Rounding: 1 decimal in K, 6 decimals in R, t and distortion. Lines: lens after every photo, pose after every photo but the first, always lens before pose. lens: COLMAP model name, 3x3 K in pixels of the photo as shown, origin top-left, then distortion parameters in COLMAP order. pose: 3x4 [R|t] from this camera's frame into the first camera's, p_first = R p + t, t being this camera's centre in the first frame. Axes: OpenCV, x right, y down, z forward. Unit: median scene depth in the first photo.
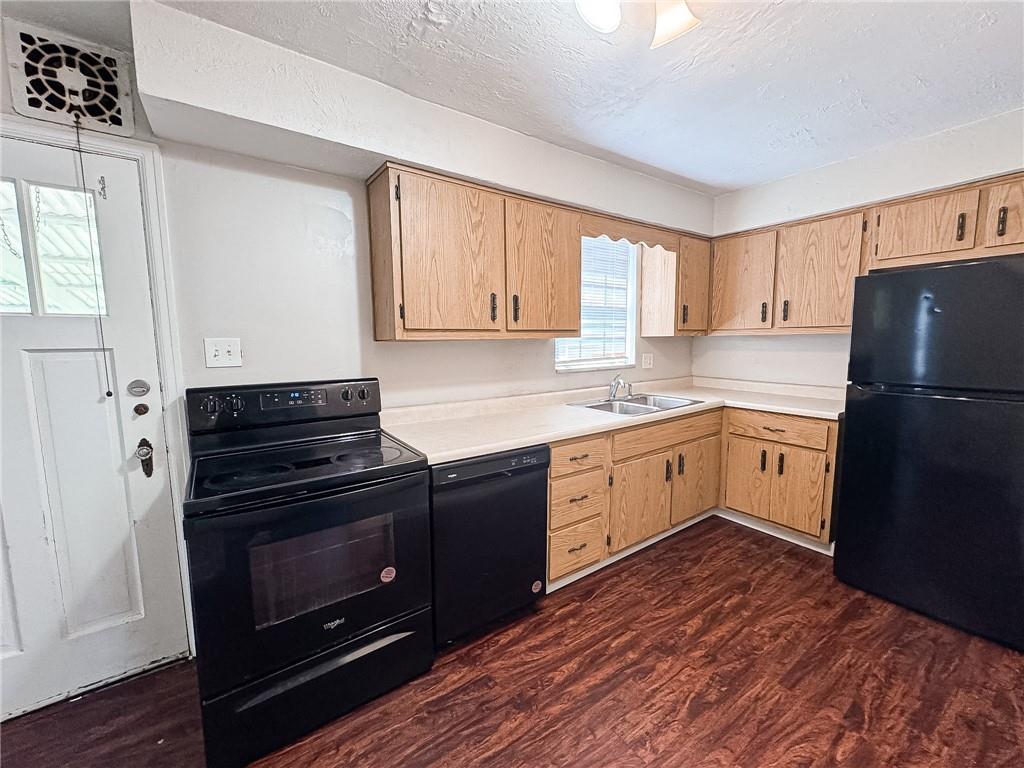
lens RADIAL K [[409.5, 0, 512.0], [0, 409.5, 384.0], [0, 0, 1]] dist [0.001042, 0.000431]
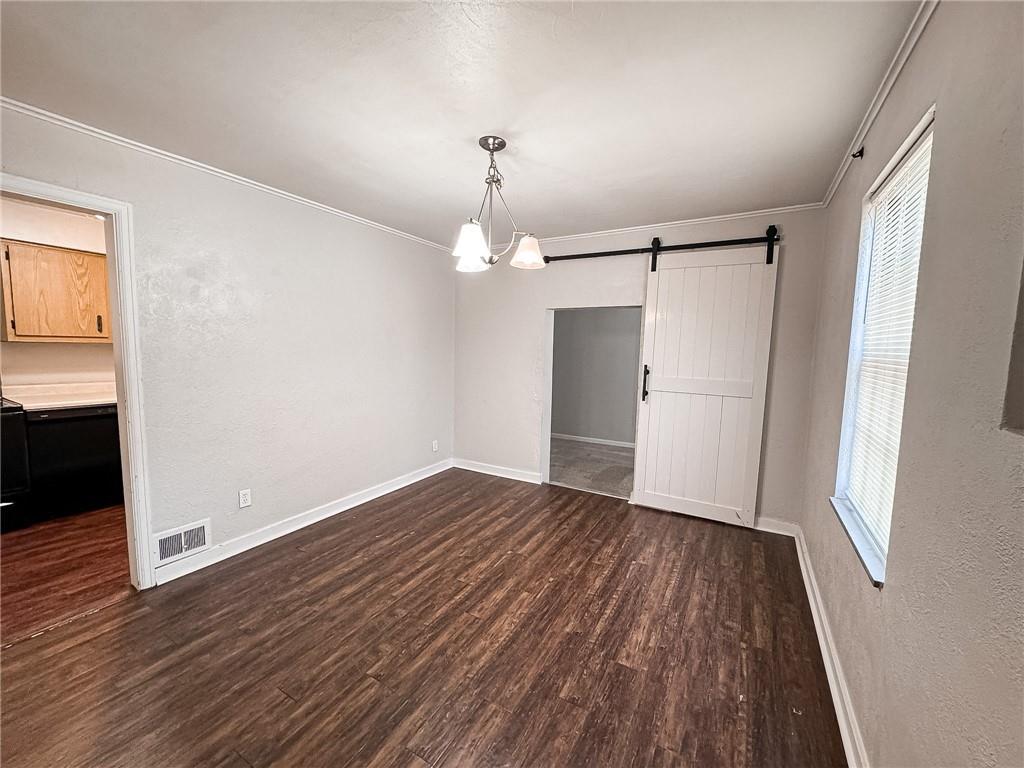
lens RADIAL K [[409.5, 0, 512.0], [0, 409.5, 384.0], [0, 0, 1]] dist [0.001042, 0.000431]
pose [[0.901282, -0.007593, 0.433167, 0.832150], [0.016579, 0.999719, -0.016972, 0.128360], [-0.432916, 0.022478, 0.901154, -1.380159]]
